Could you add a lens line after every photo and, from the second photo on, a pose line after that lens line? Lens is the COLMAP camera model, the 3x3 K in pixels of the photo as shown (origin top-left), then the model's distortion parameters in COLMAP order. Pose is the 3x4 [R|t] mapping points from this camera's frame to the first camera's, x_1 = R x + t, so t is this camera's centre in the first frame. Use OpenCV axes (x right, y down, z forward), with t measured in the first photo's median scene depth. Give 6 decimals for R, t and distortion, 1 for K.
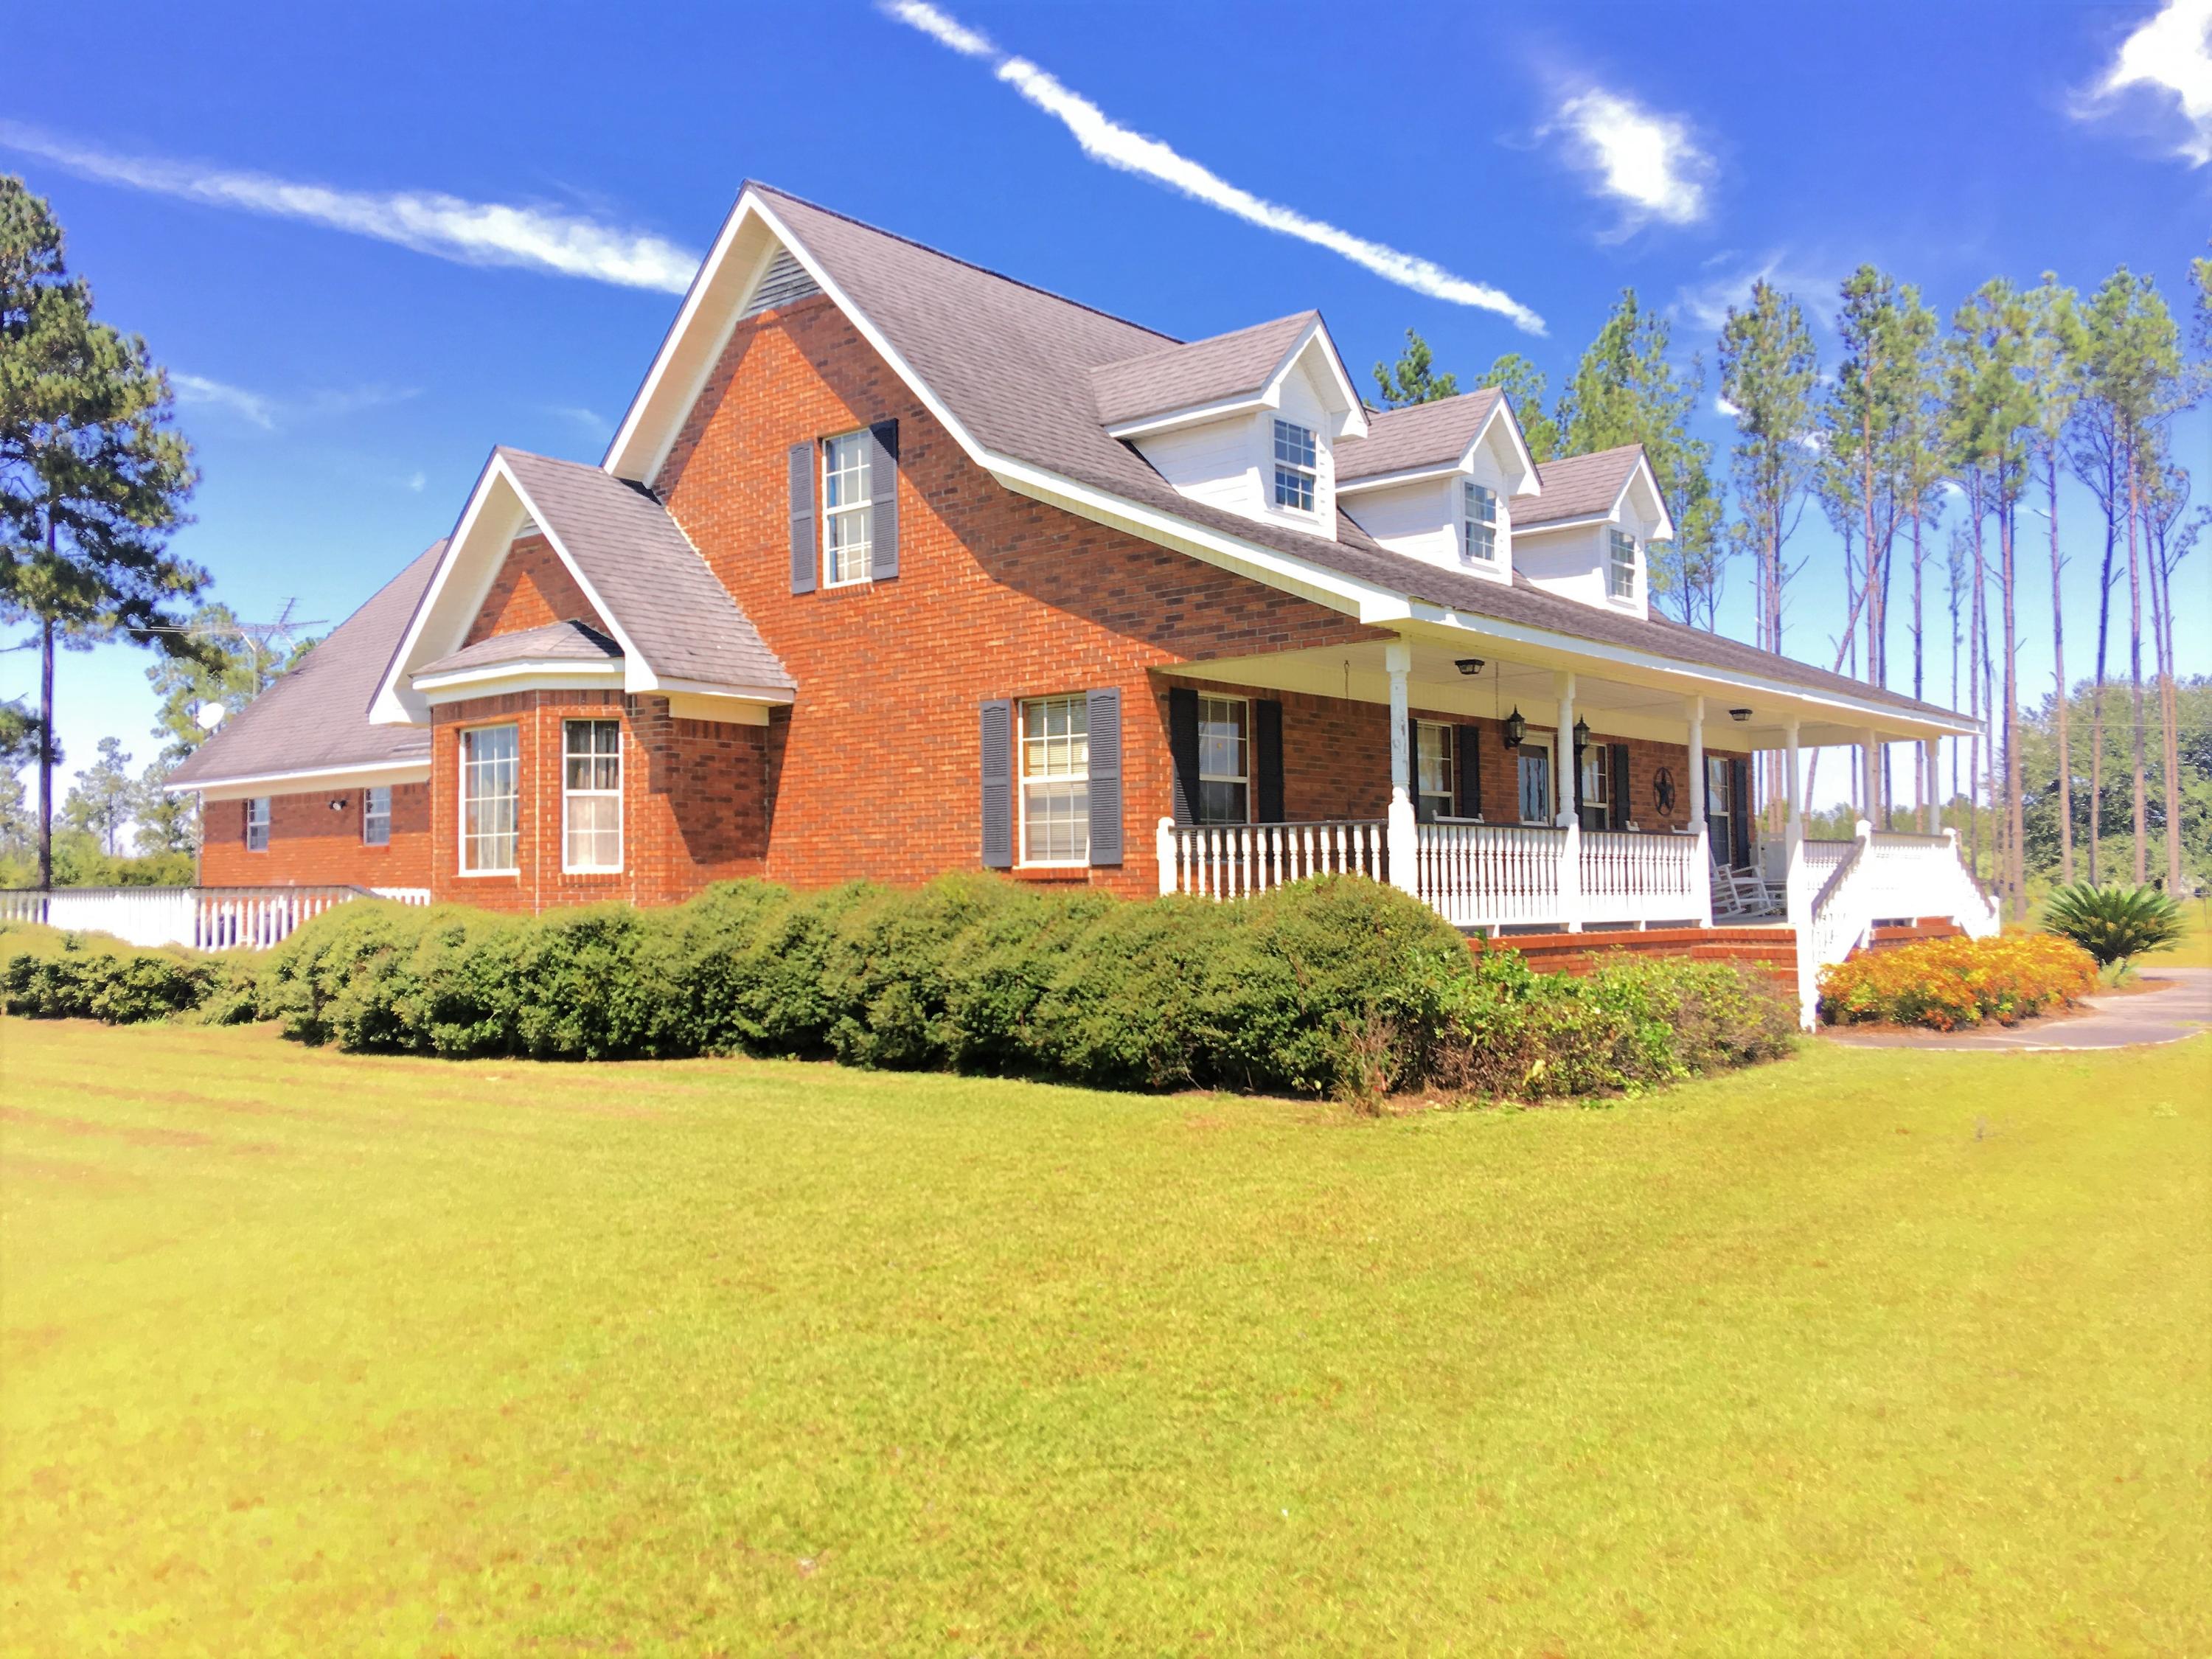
lens RADIAL K [[1858.5, 0, 1092.3], [0, 1858.5, 821.0], [0, 0, 1]] dist [0.093484, -0.128236]
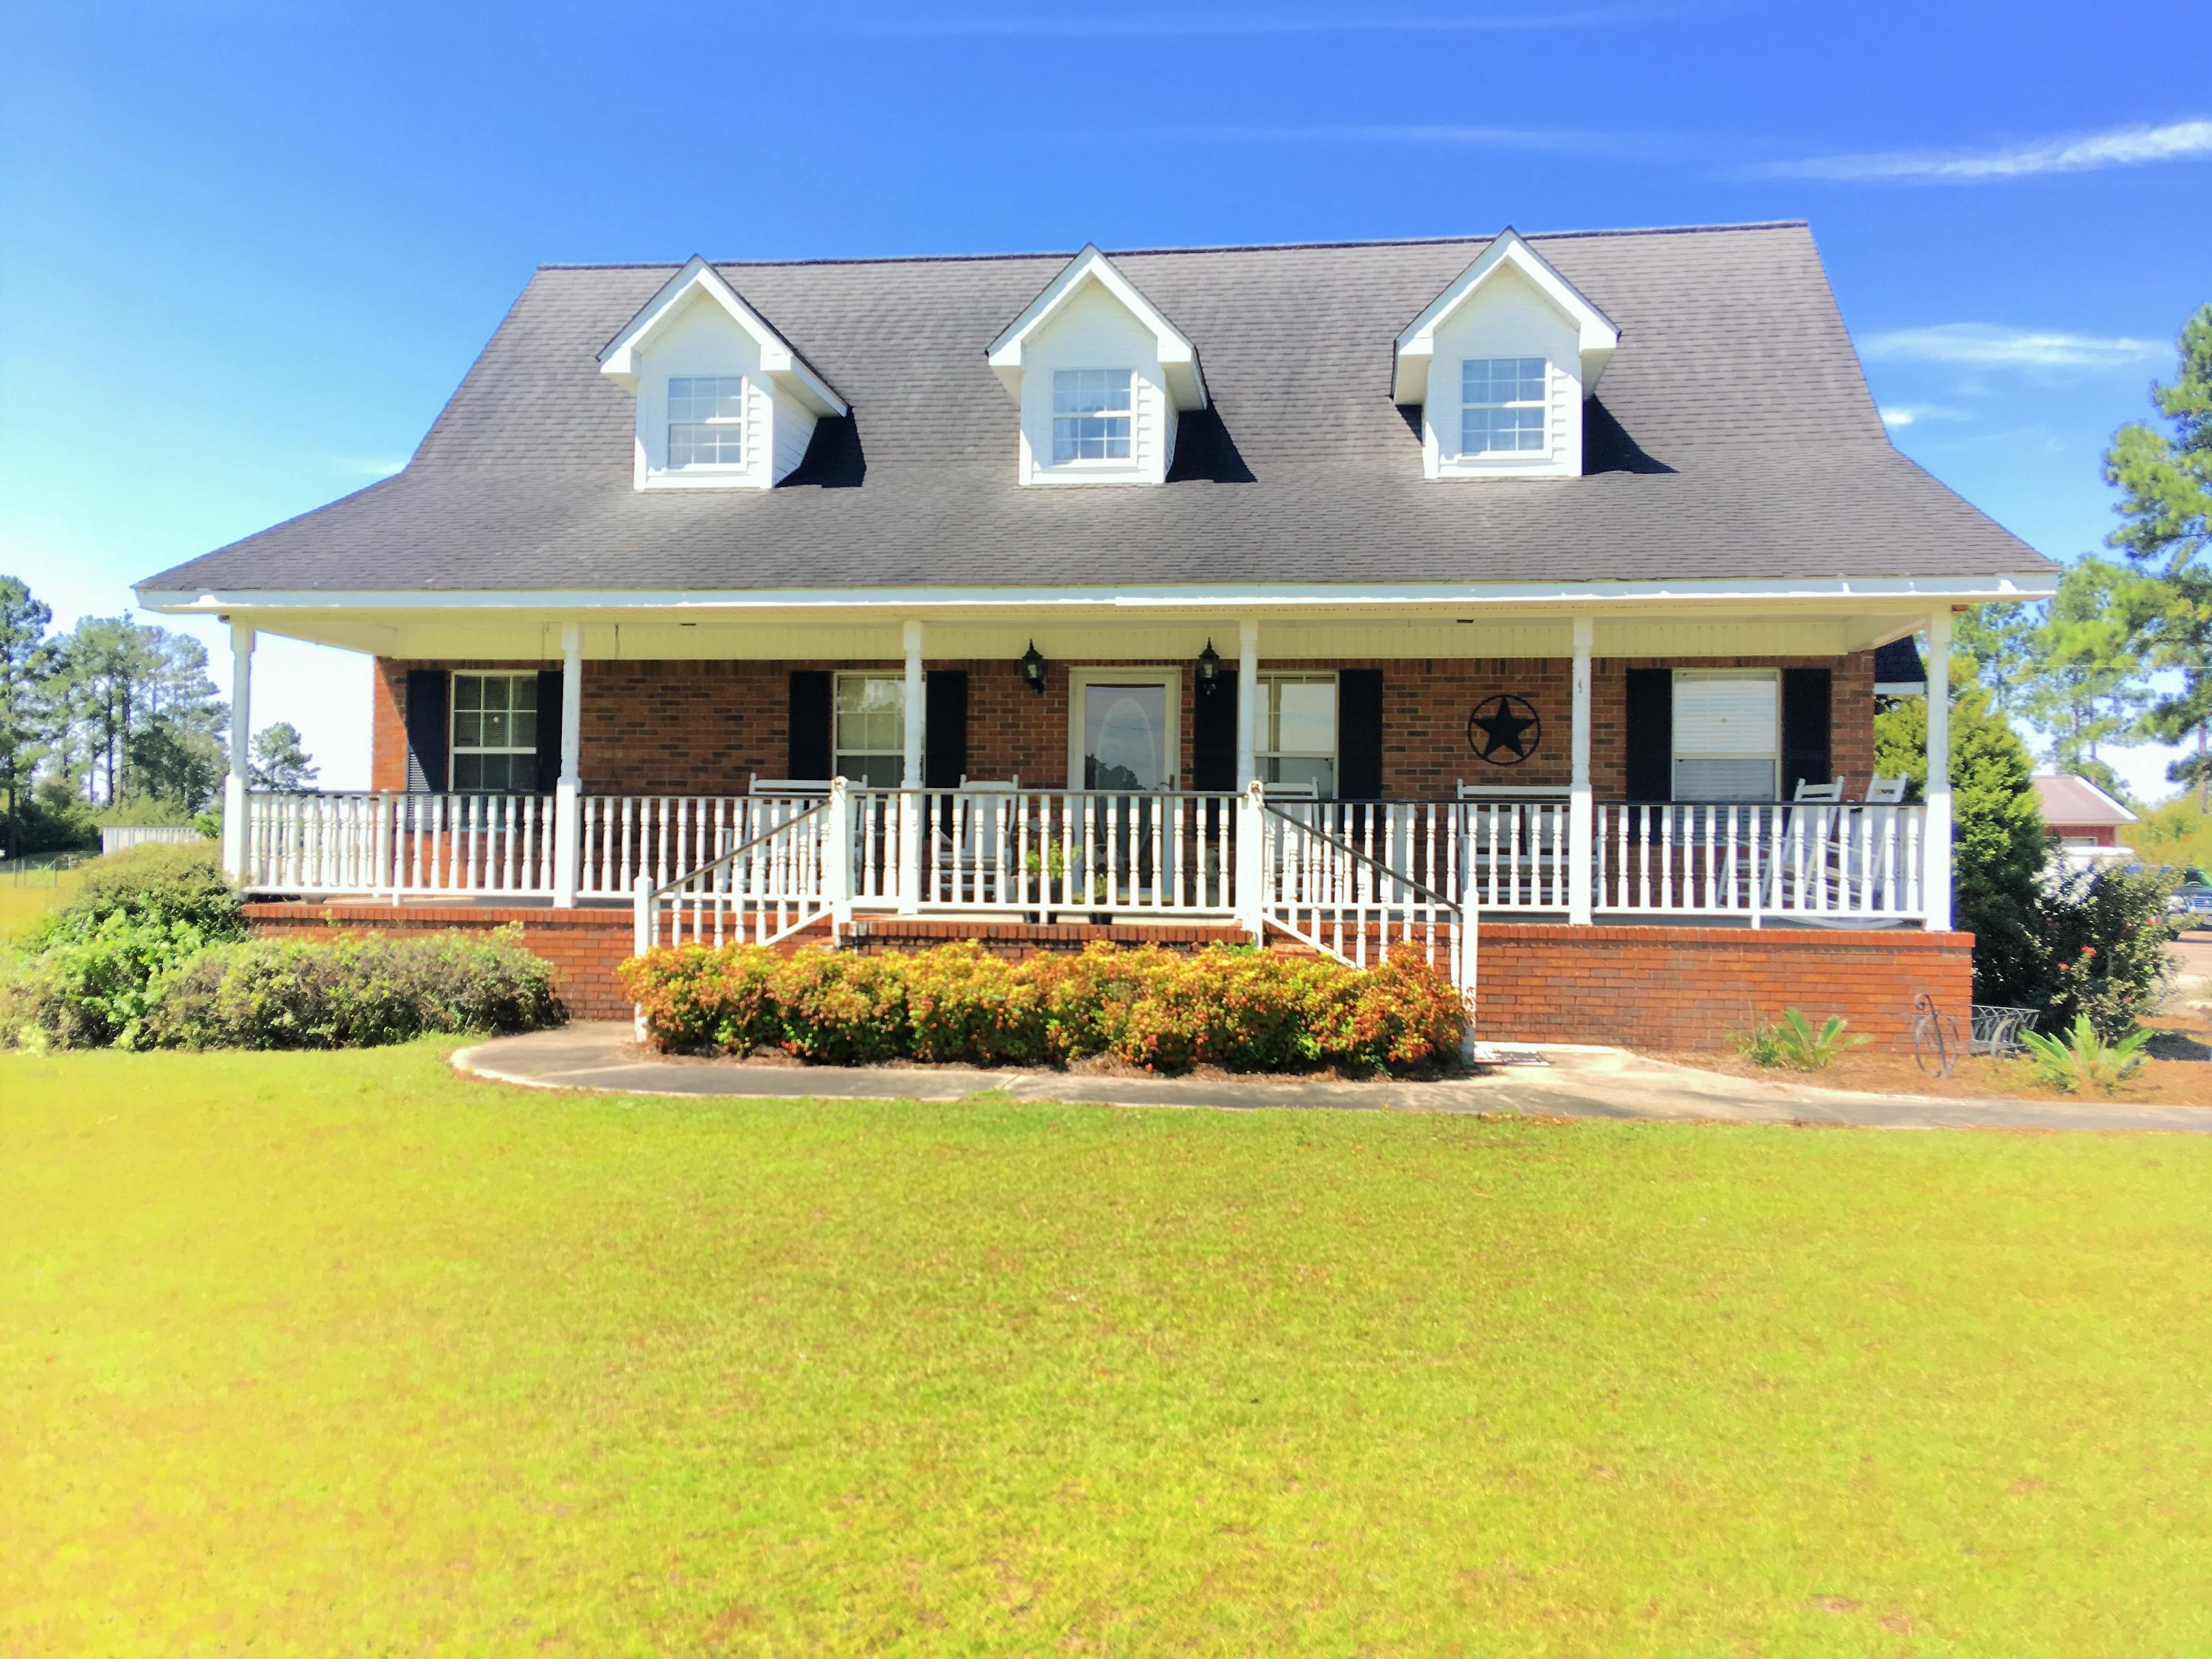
lens RADIAL K [[1858.5, 0, 1092.3], [0, 1858.5, 821.0], [0, 0, 1]] dist [0.093484, -0.128236]
pose [[0.526041, -0.002866, -0.850454, 1.110200], [0.018170, 0.999804, 0.007870, 0.014372], [0.850265, -0.019593, 0.525990, 0.699855]]
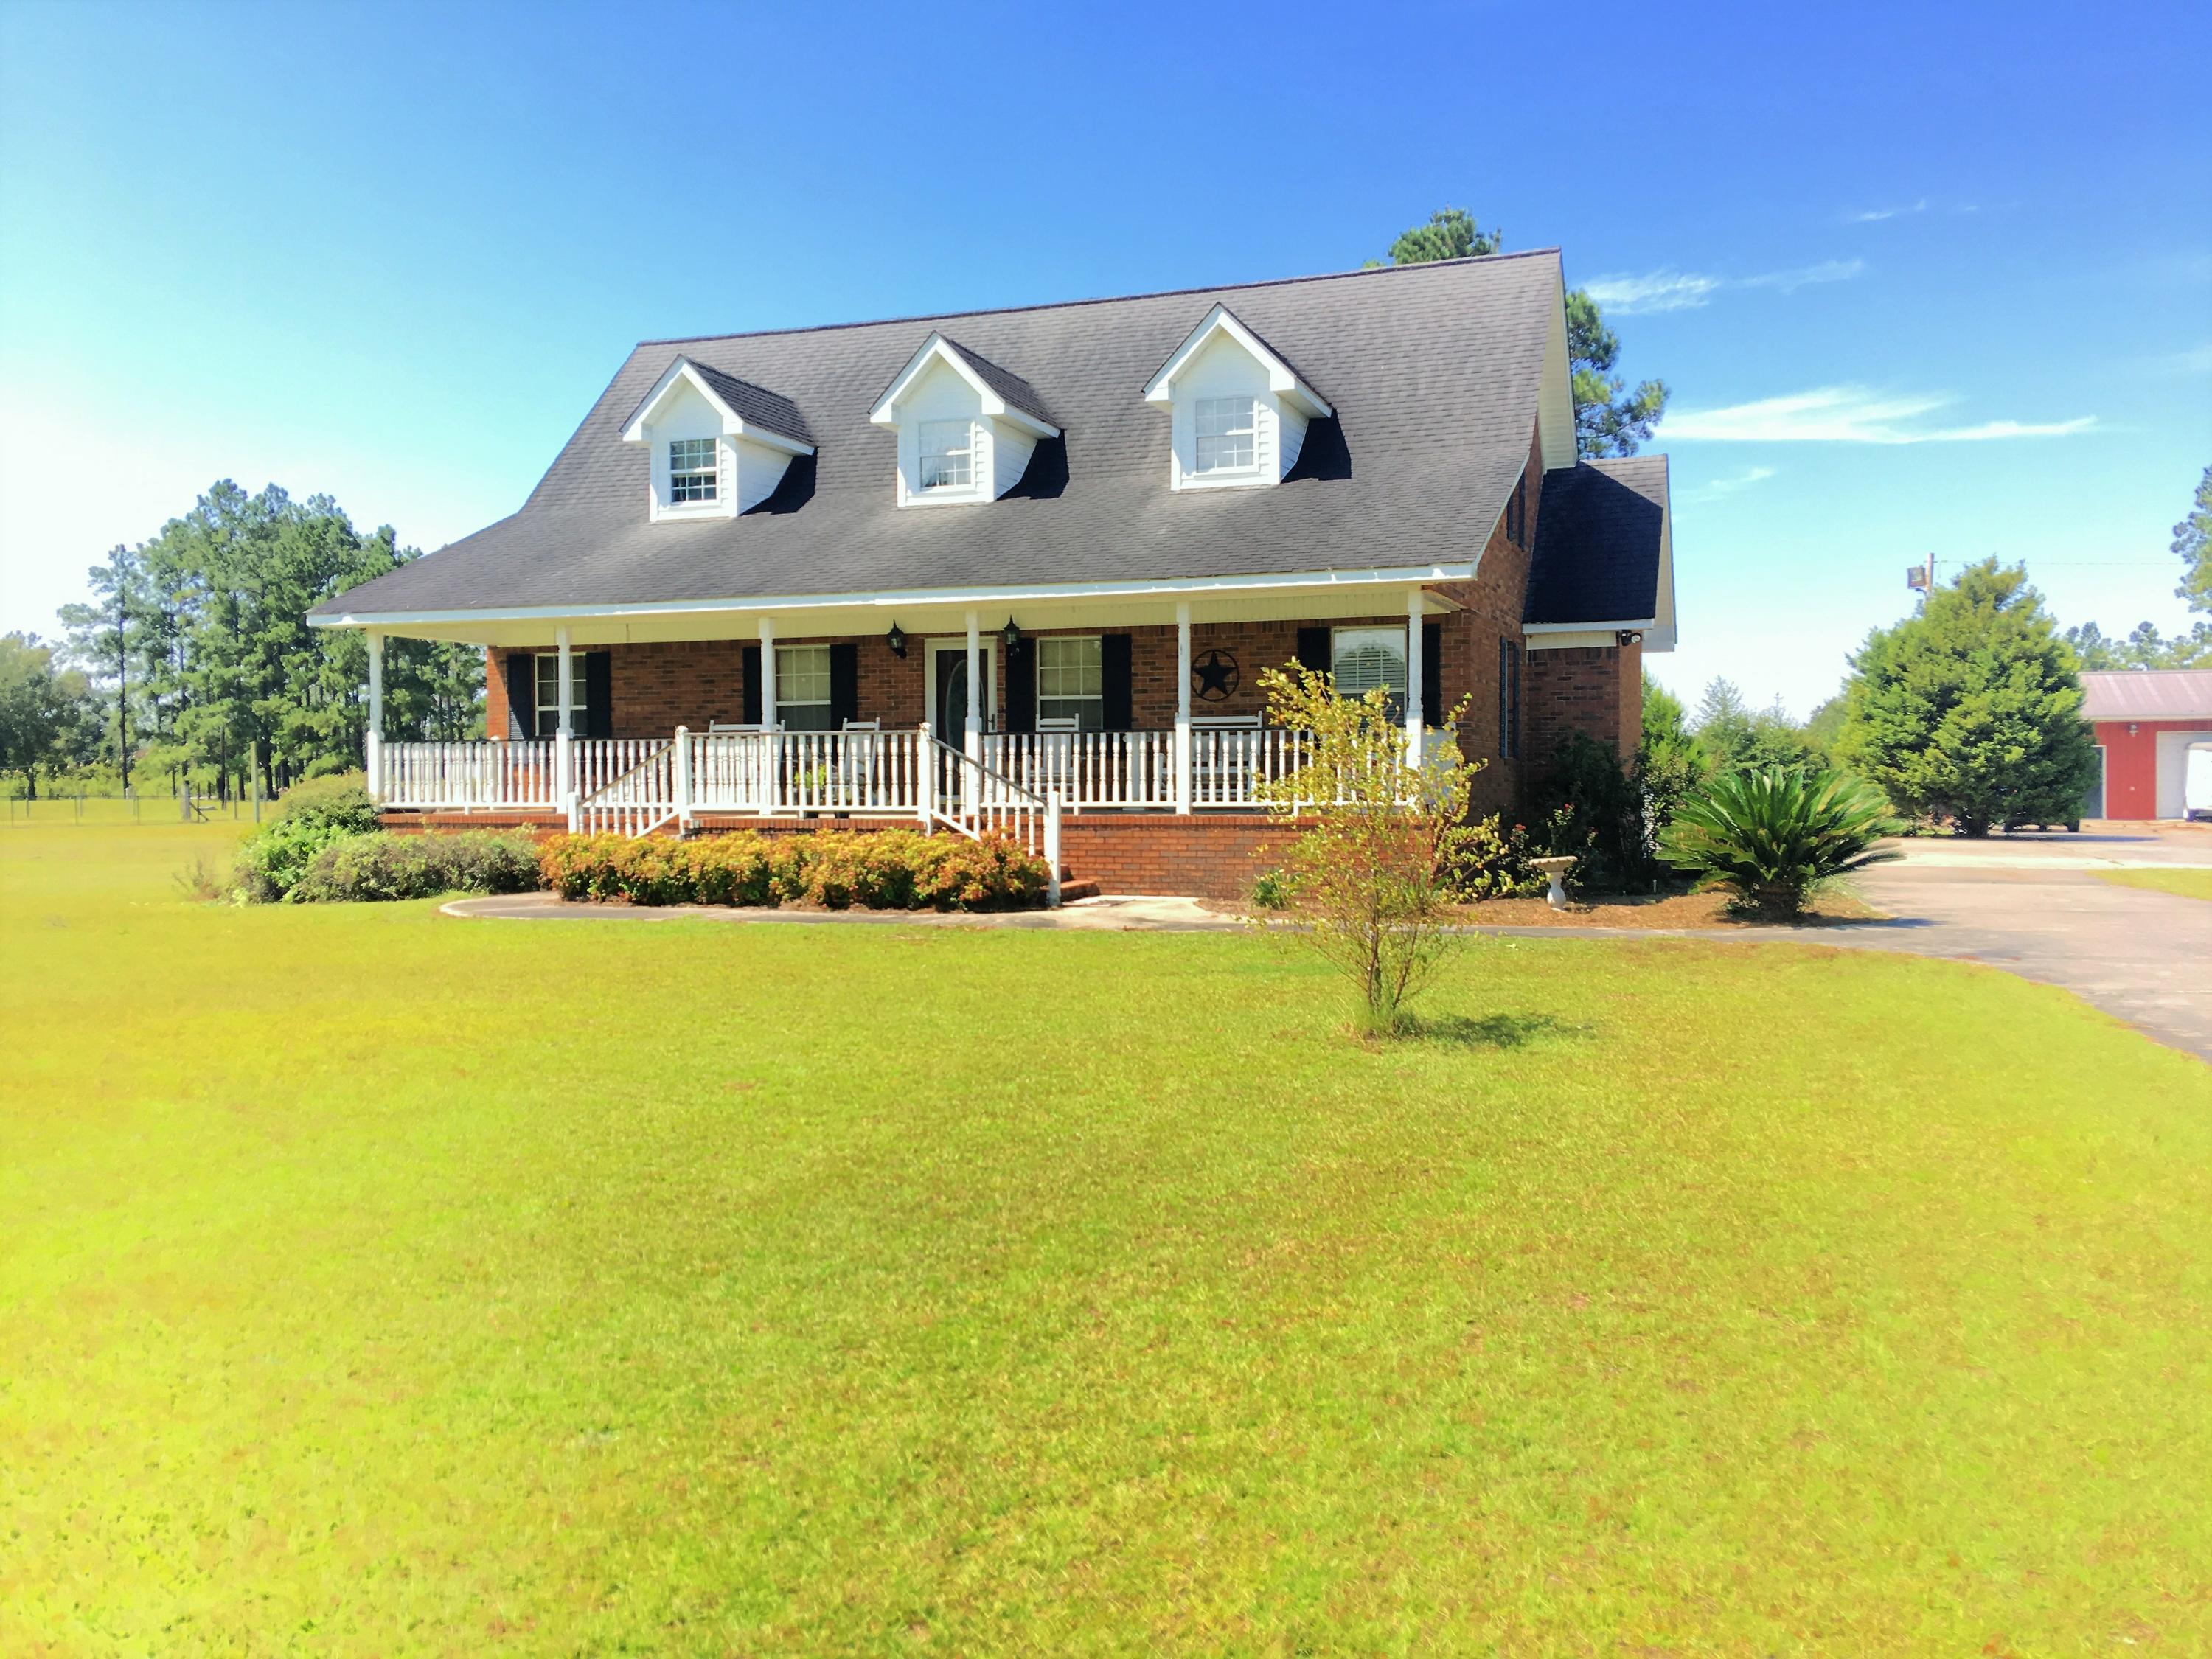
lens RADIAL K [[1858.5, 0, 1092.3], [0, 1858.5, 821.0], [0, 0, 1]] dist [0.093484, -0.128236]
pose [[0.331145, 0.029526, -0.943118, 1.611247], [0.043169, 0.997990, 0.046401, 0.016764], [0.942592, -0.056079, 0.329204, 0.863607]]
